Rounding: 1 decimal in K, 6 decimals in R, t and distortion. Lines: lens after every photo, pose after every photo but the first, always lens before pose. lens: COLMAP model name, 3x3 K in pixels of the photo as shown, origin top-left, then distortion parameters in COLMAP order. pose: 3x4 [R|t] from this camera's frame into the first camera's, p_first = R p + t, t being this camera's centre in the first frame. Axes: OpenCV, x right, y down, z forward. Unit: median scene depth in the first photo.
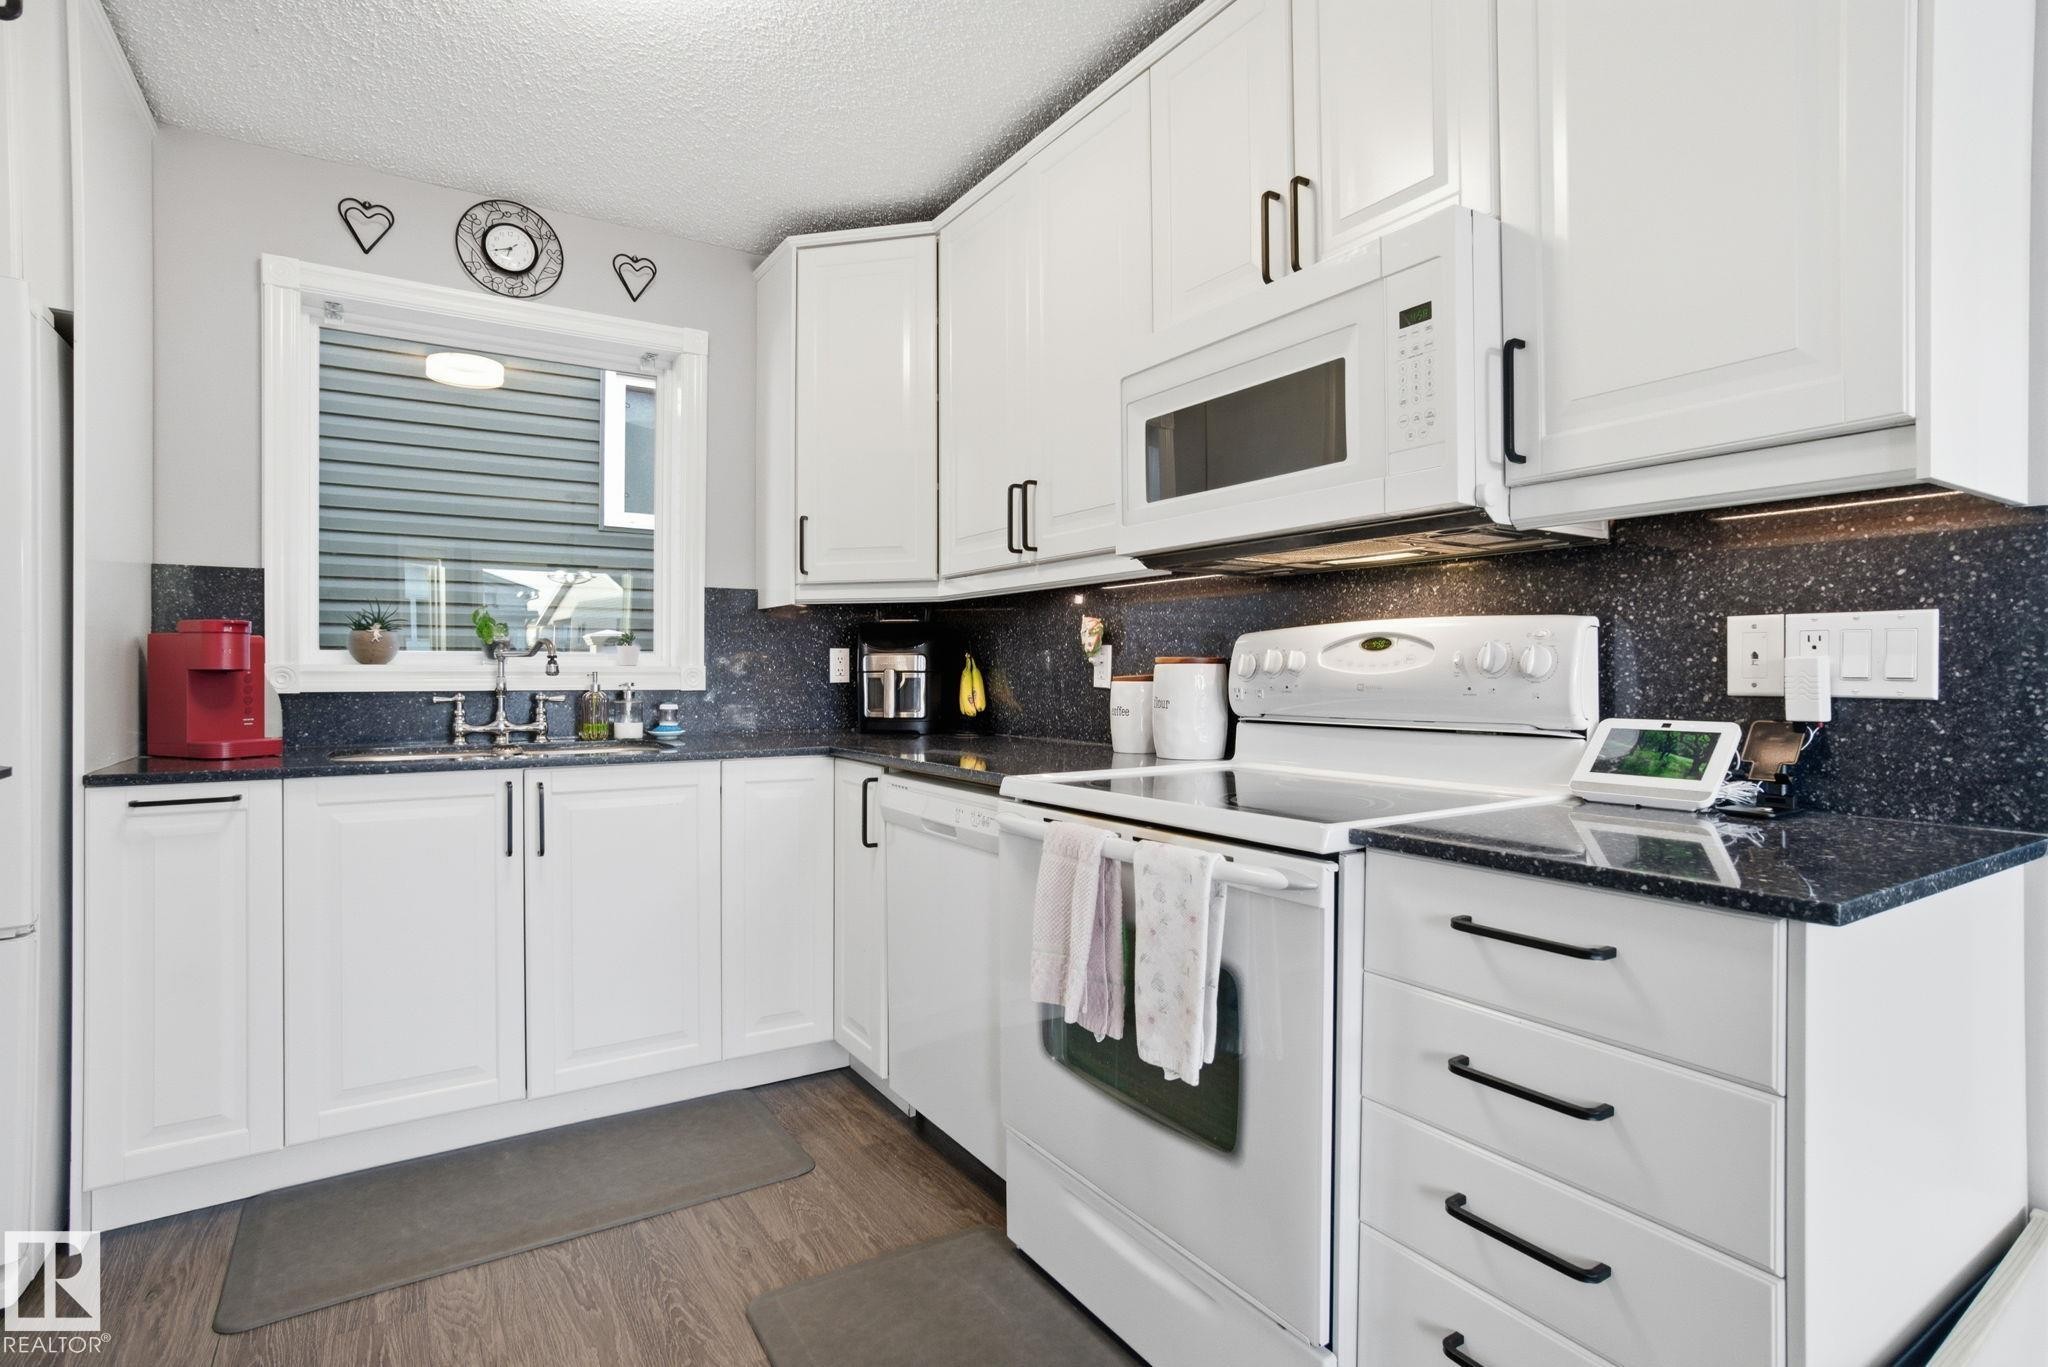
lens RADIAL K [[1013.6, 0, 1020.9], [0, 1013.6, 676.1], [0, 0, 1]] dist [-0.080726, 0.049383]
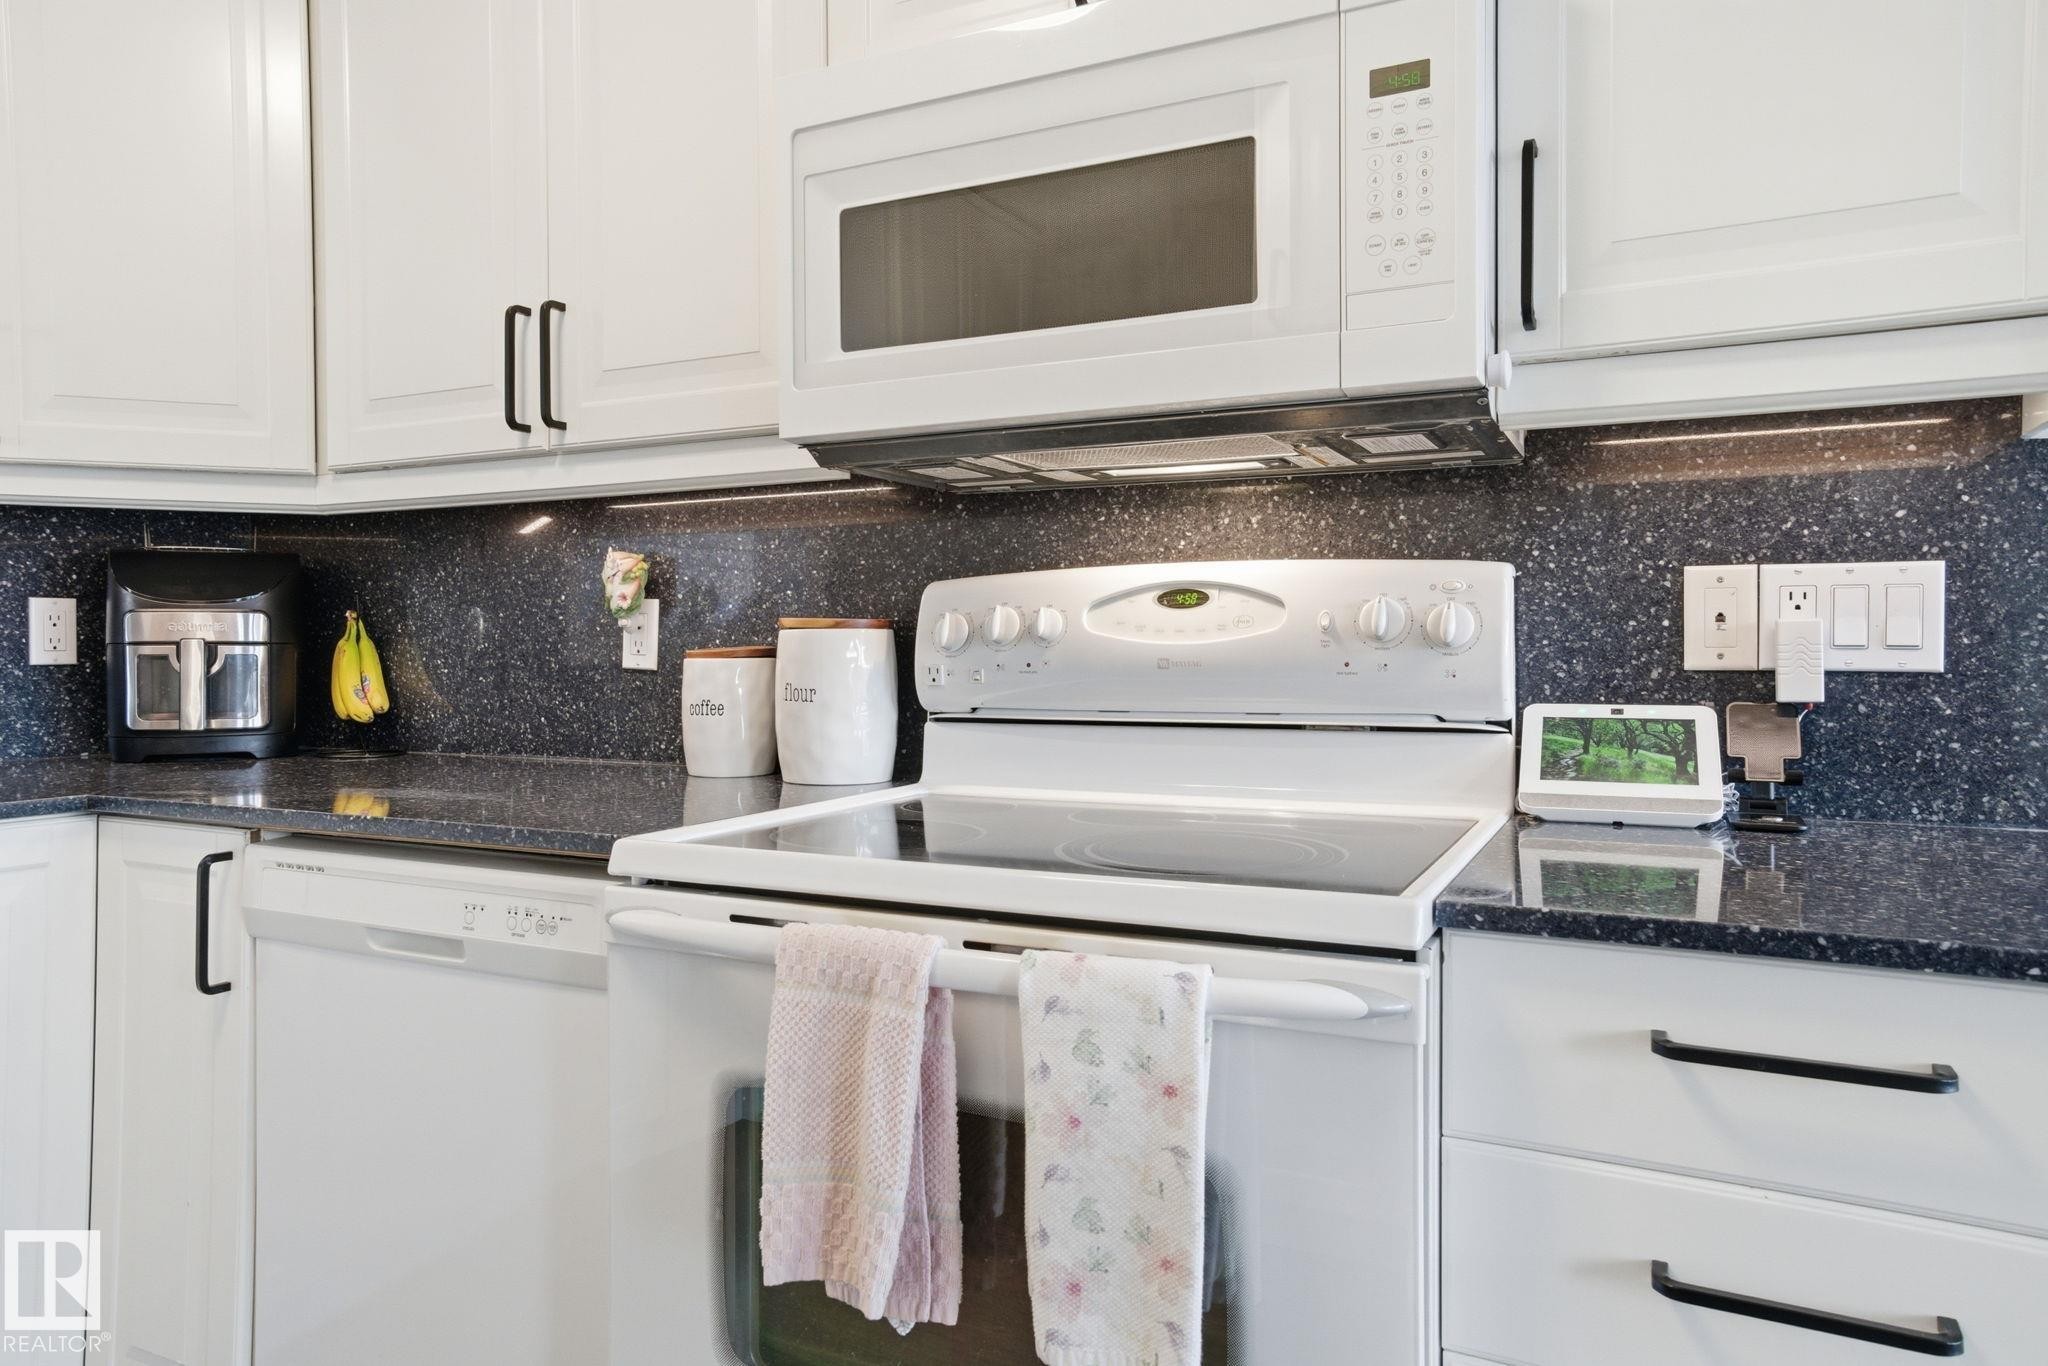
lens RADIAL K [[1308.8, 0, 1024.2], [0, 1308.8, 653.5], [0, 0, 1]] dist [-0.021059, 0.051001]
pose [[0.854435, -0.003971, 0.519542, -0.143400], [0.003697, 0.999992, 0.001564, 0.002032], [-0.519544, 0.000584, 0.854443, 0.238831]]
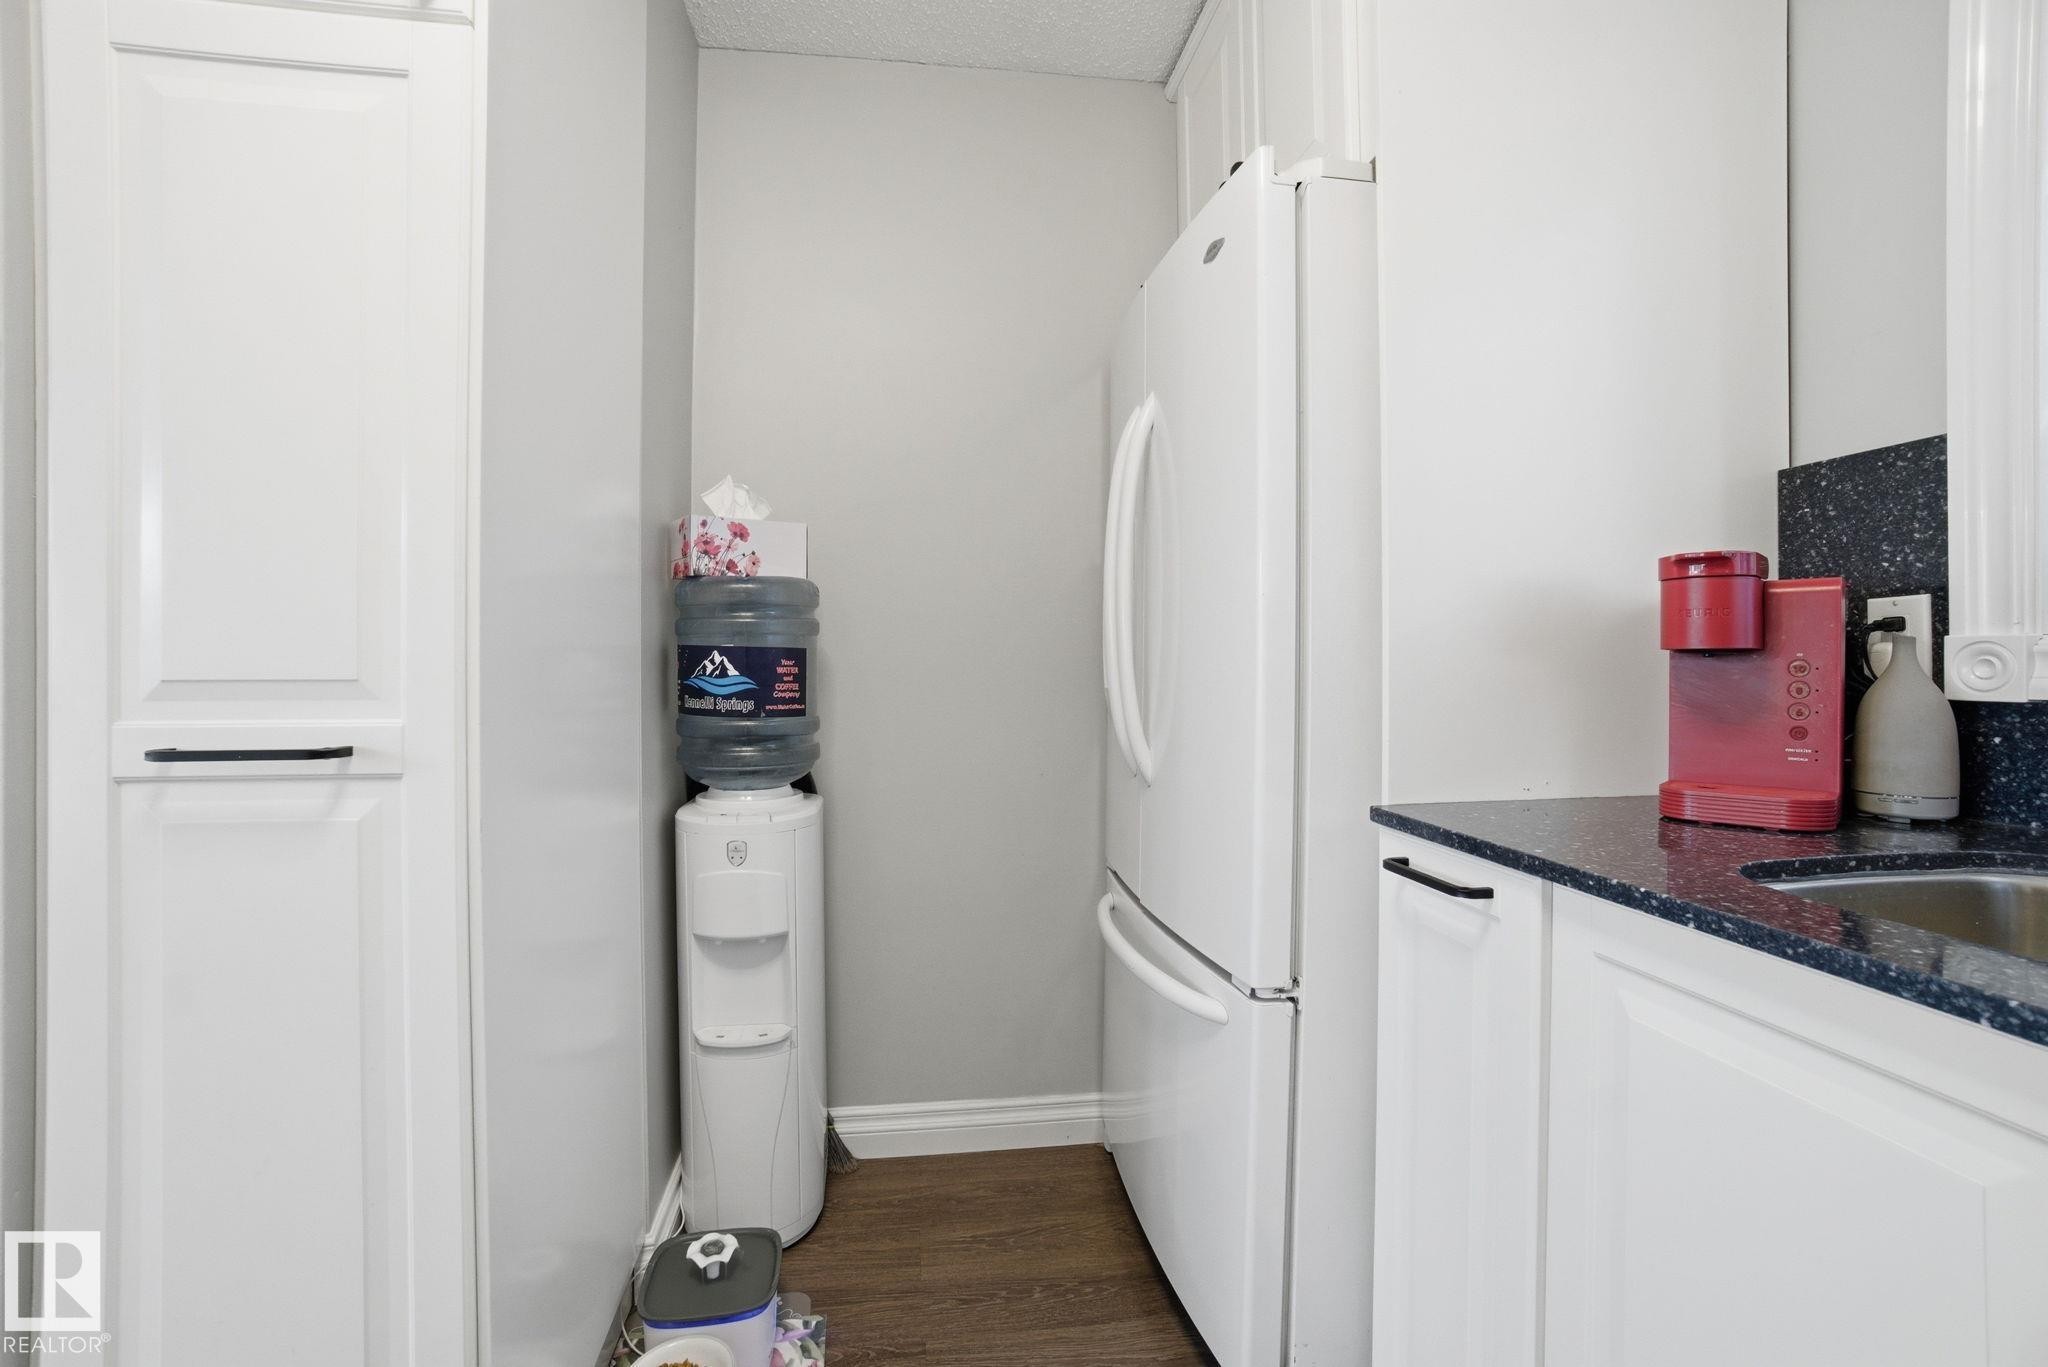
lens RADIAL K [[920.1, 0, 1020.7], [0, 920.1, 670.3], [0, 0, 1]] dist [-0.069156, 0.032642]
pose [[-0.412145, 0.005100, -0.911104, -0.210477], [-0.004018, 0.999964, 0.007415, 0.002403], [0.911110, 0.006717, -0.412110, 0.792178]]
